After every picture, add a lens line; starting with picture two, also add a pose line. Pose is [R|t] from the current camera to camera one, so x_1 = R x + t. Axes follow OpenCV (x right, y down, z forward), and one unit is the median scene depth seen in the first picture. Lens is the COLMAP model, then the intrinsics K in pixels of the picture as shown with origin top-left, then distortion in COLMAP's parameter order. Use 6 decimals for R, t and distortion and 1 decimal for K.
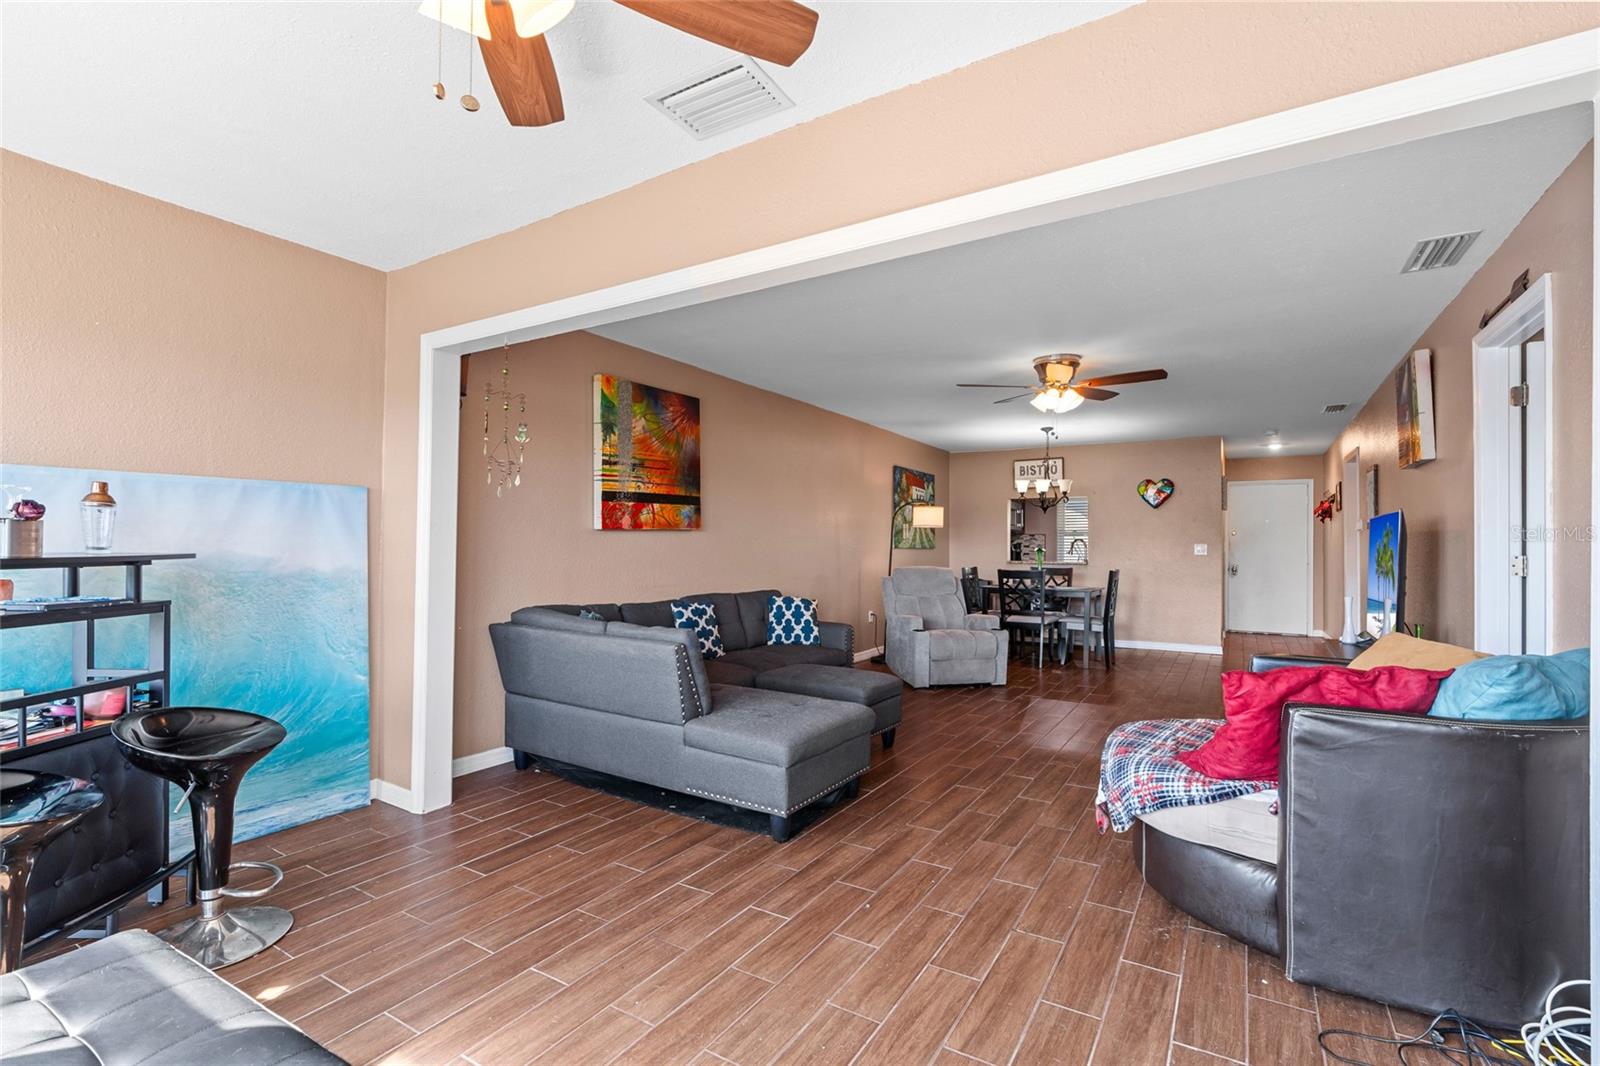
lens RADIAL K [[723.3, 0, 804.6], [0, 723.3, 536.9], [0, 0, 1]] dist [-0.011709, 0.003014]
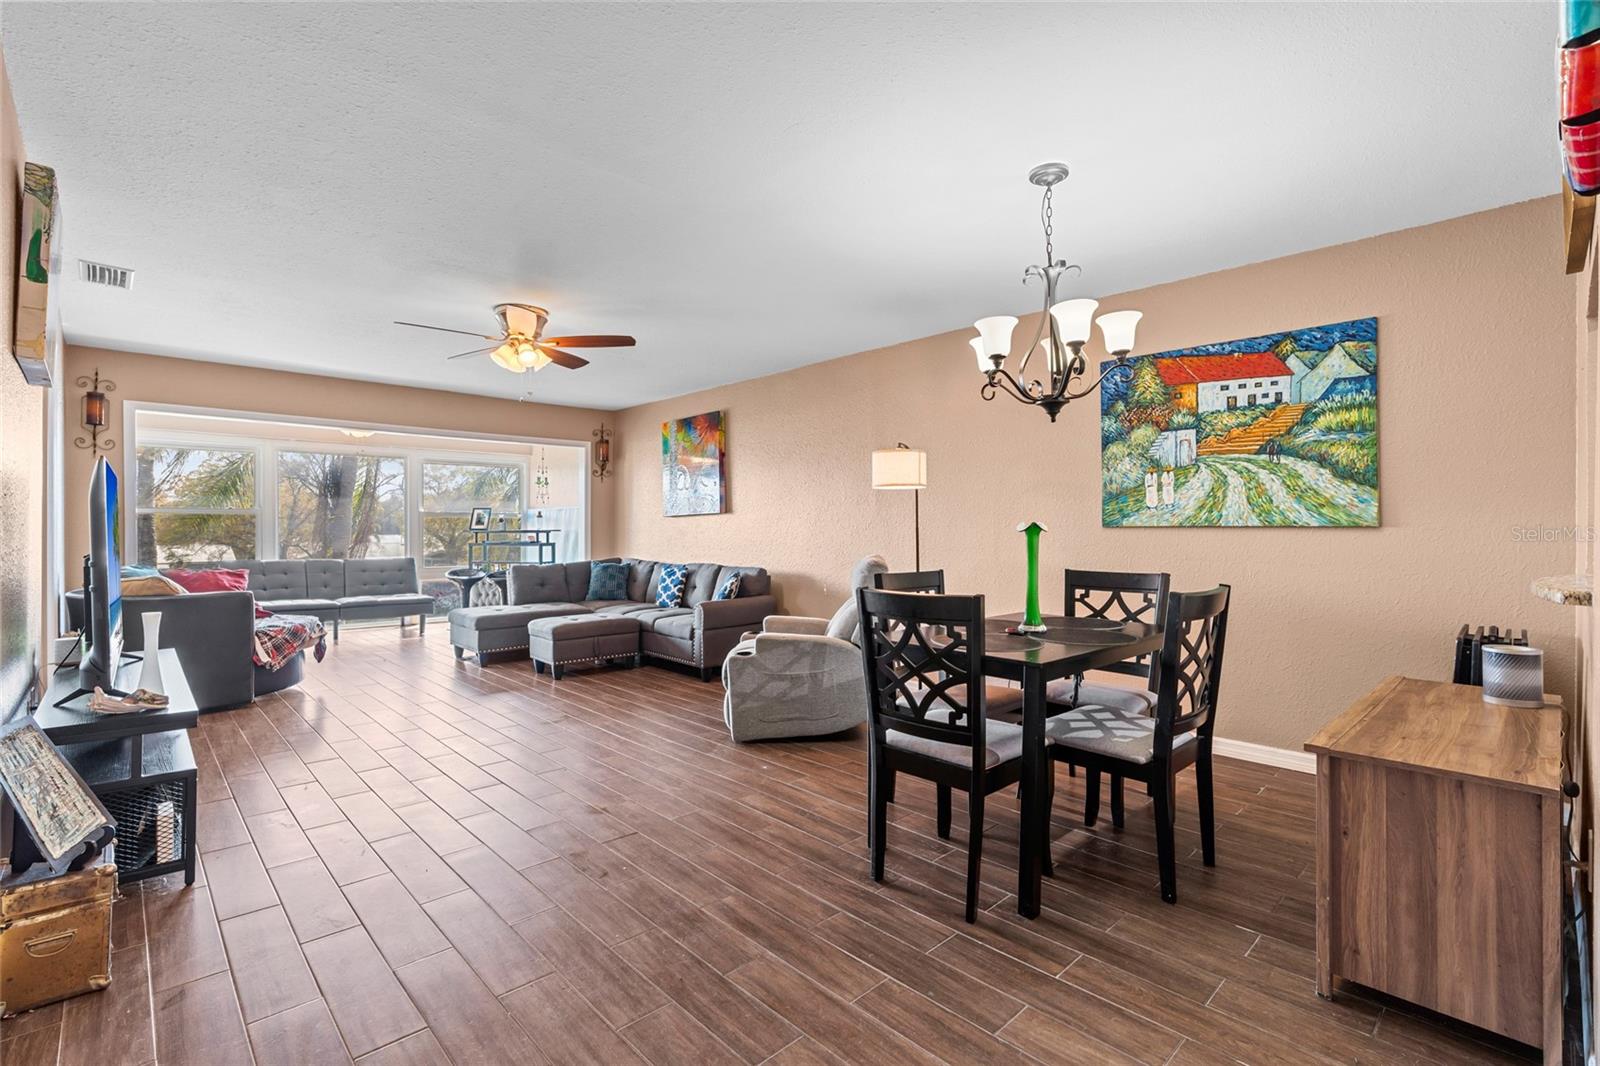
lens RADIAL K [[723.3, 0, 799.5], [0, 723.3, 526.6], [0, 0, 1]] dist [-0.011709, 0.003014]
pose [[-0.257820, -0.008835, -0.966153, 1.230460], [0.011385, 0.999861, -0.012181, 0.035591], [0.966126, -0.014140, -0.257684, 1.716235]]
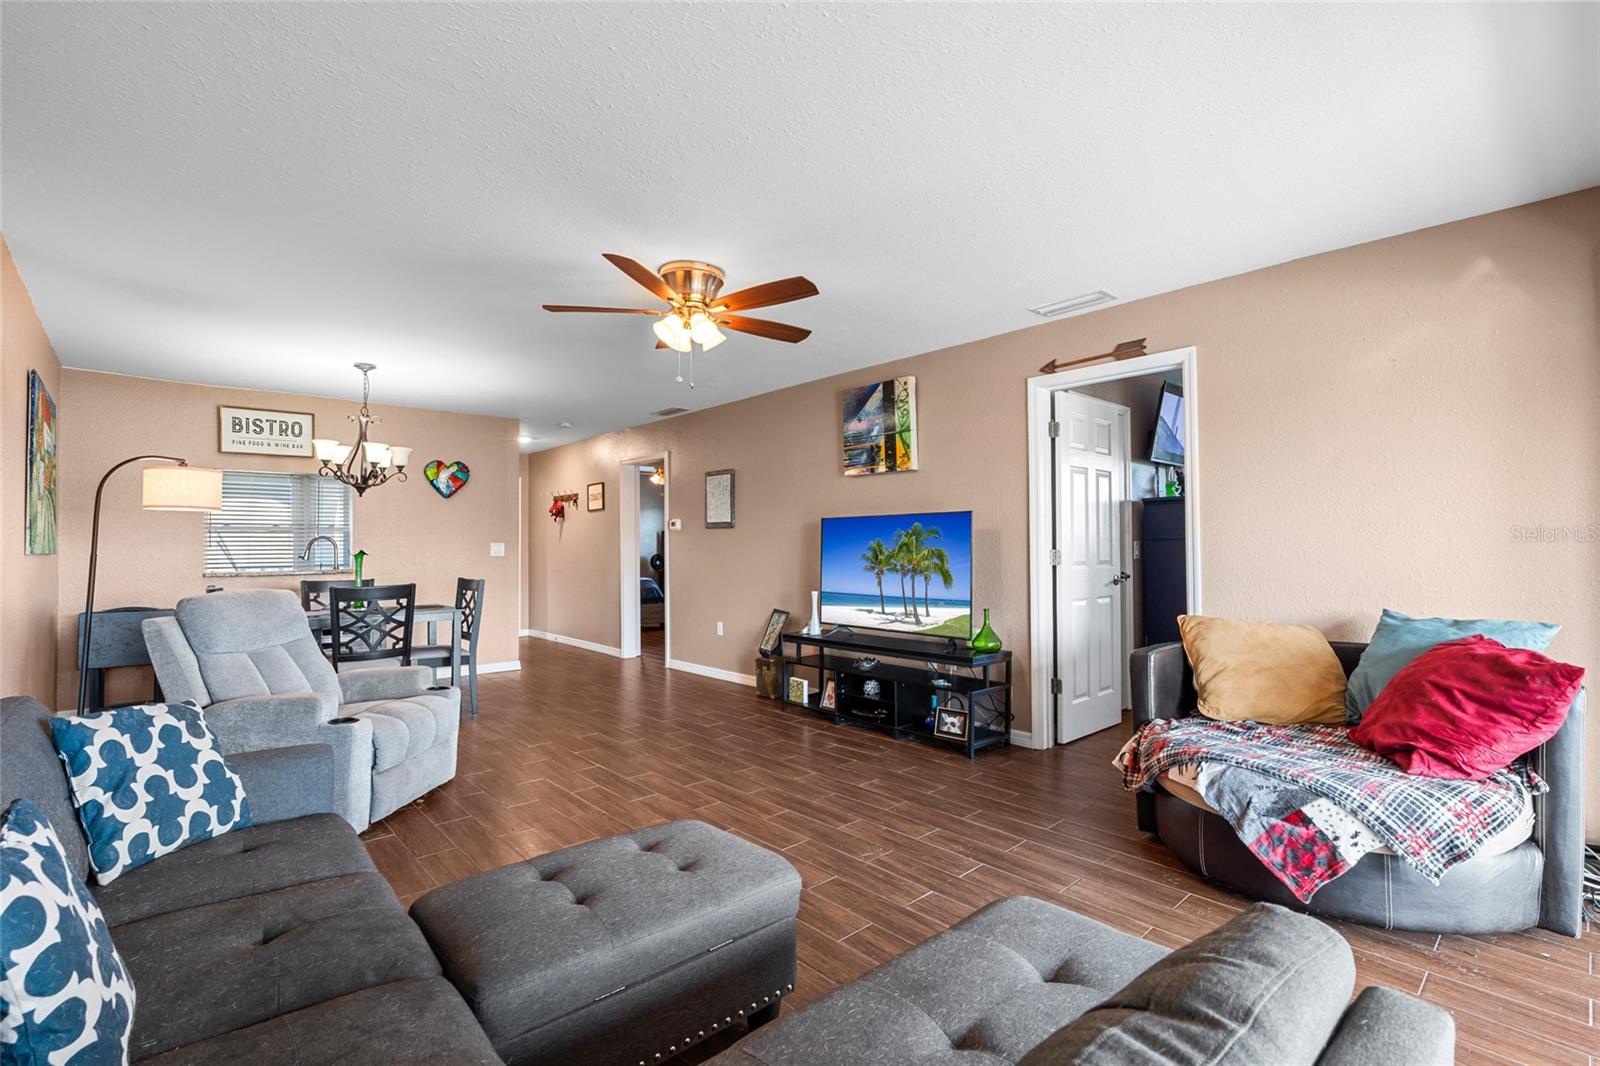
lens RADIAL K [[723.3, 0, 797.1], [0, 723.3, 530.3], [0, 0, 1]] dist [-0.011709, 0.003014]
pose [[0.287029, 0.014018, 0.957819, -0.305421], [-0.005144, 0.999901, -0.013092, 0.007646], [-0.957908, -0.001169, 0.287073, 0.780245]]
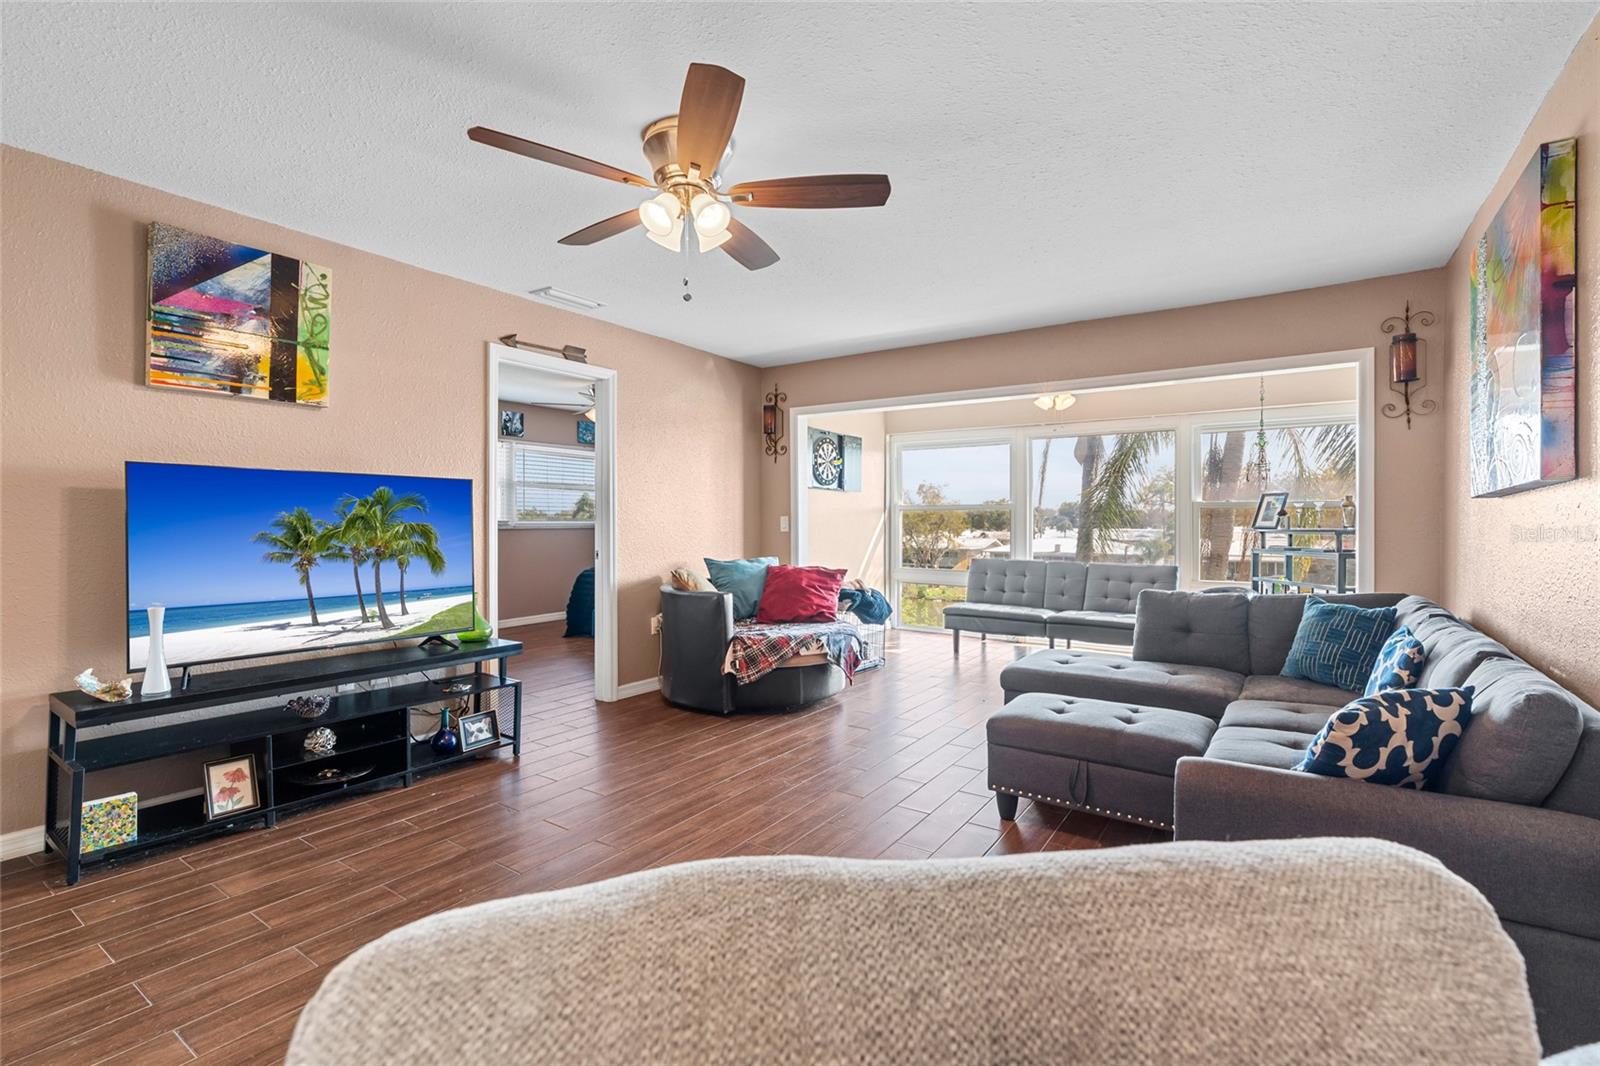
lens RADIAL K [[723.3, 0, 802.1], [0, 723.3, 529.2], [0, 0, 1]] dist [-0.011709, 0.003014]
pose [[-0.998865, -0.008249, 0.046921, 0.270274], [-0.008454, 0.999956, -0.004177, 0.024362], [-0.046885, -0.004569, -0.998890, 1.642738]]
